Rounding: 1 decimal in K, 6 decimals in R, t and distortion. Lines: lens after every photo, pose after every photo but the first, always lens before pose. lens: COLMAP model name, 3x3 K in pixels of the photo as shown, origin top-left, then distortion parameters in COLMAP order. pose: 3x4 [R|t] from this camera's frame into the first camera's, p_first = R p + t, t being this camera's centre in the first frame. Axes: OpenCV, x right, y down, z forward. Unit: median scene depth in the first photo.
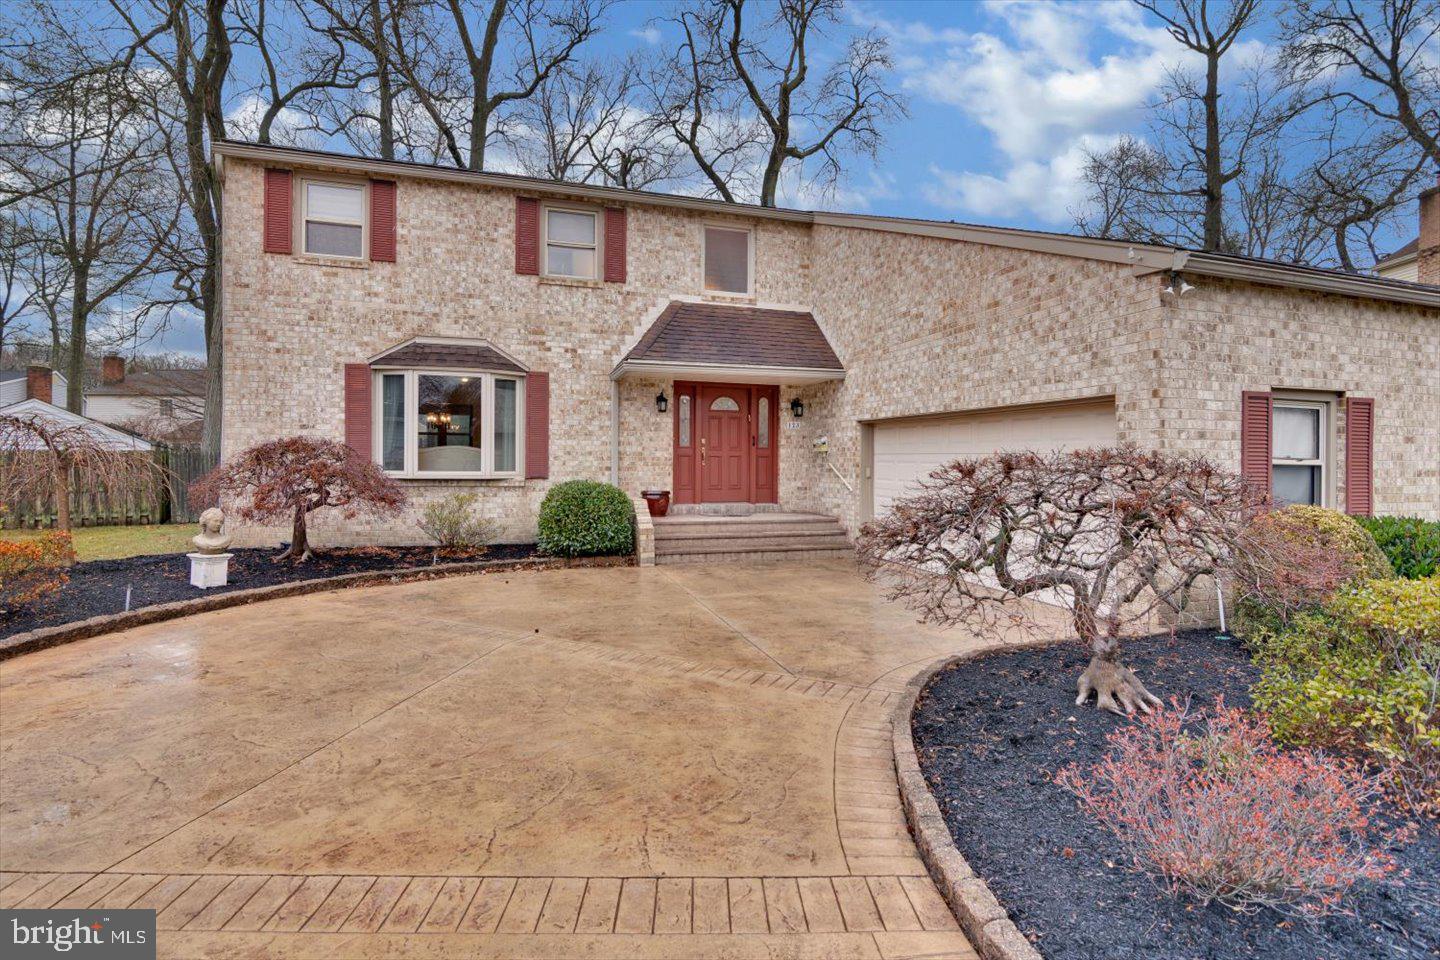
lens RADIAL K [[706.4, 0, 719.0], [0, 706.4, 478.7], [0, 0, 1]] dist [-0.012967, 0.001978]
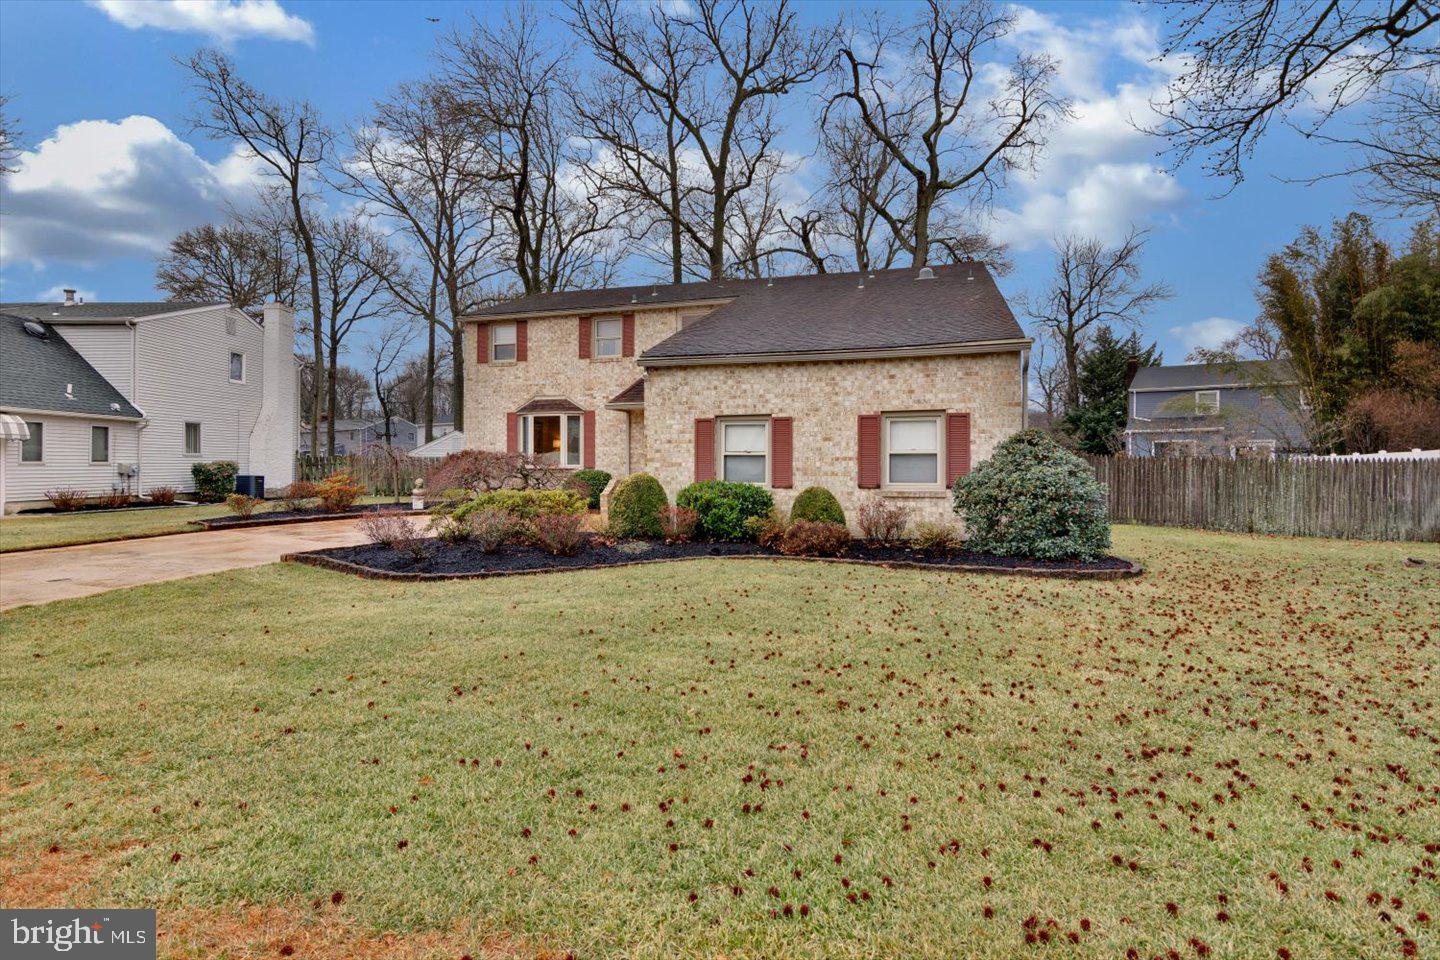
lens RADIAL K [[706.4, 0, 722.4], [0, 706.4, 479.4], [0, 0, 1]] dist [-0.012967, 0.001978]
pose [[0.832178, 0.003903, -0.554496, 1.086009], [-0.003186, 0.999992, 0.002256, 0.024466], [0.554500, -0.000111, 0.832184, -0.354713]]
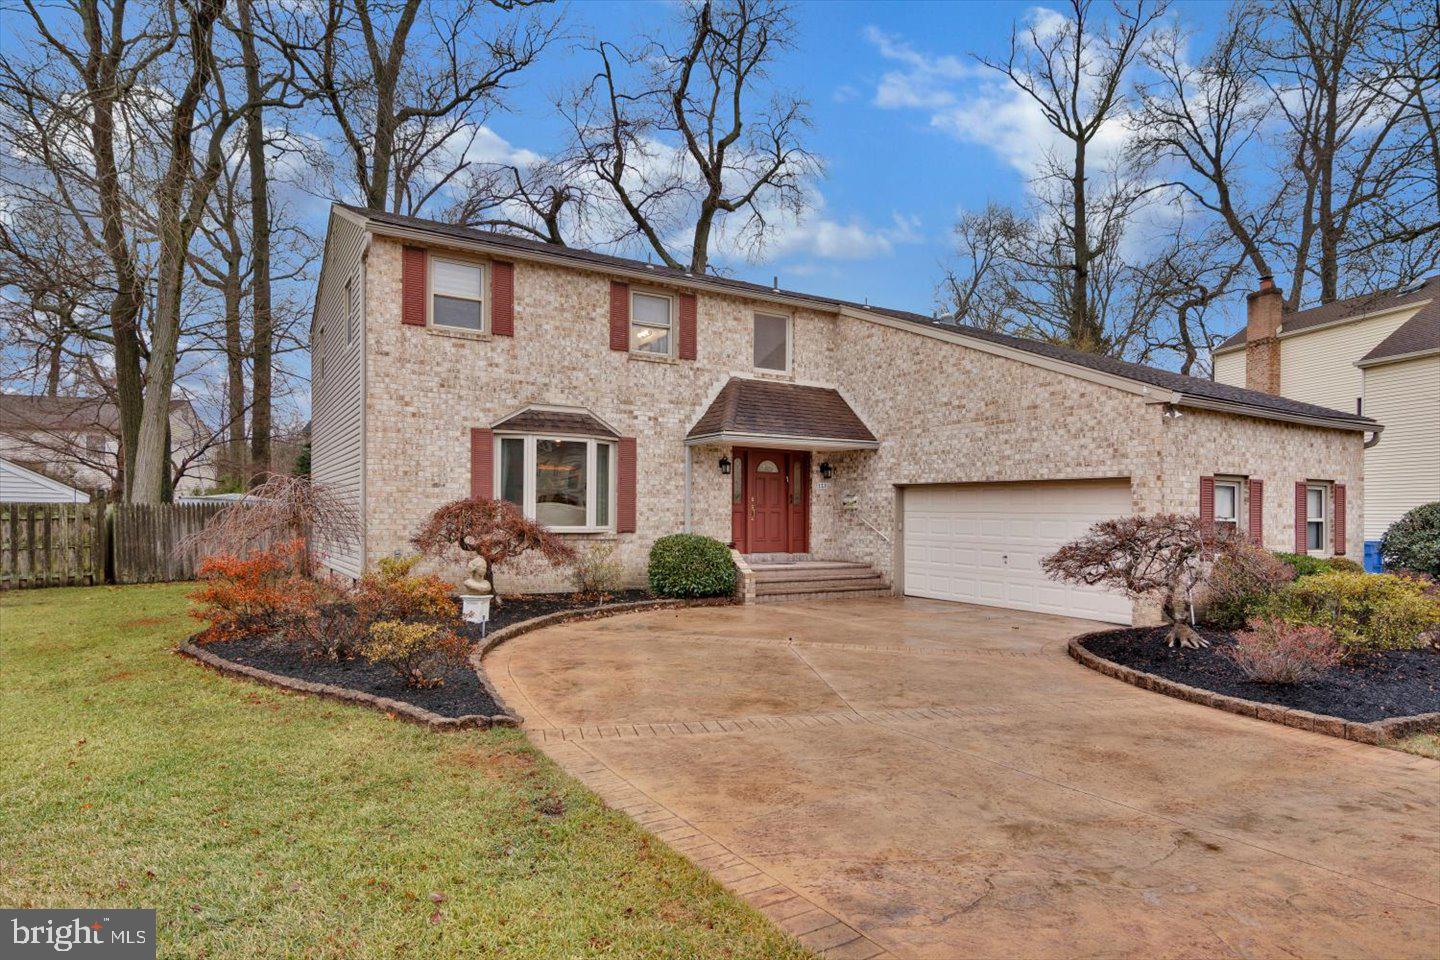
lens RADIAL K [[819.0, 0, 730.7], [0, 819.0, 529.9], [0, 0, 1]] dist [-0.003295, -0.000613]
pose [[0.969647, -0.003026, 0.244488, -0.428728], [0.003654, 0.999991, -0.002112, -0.000478], [-0.244480, 0.002941, 0.969650, -0.314491]]
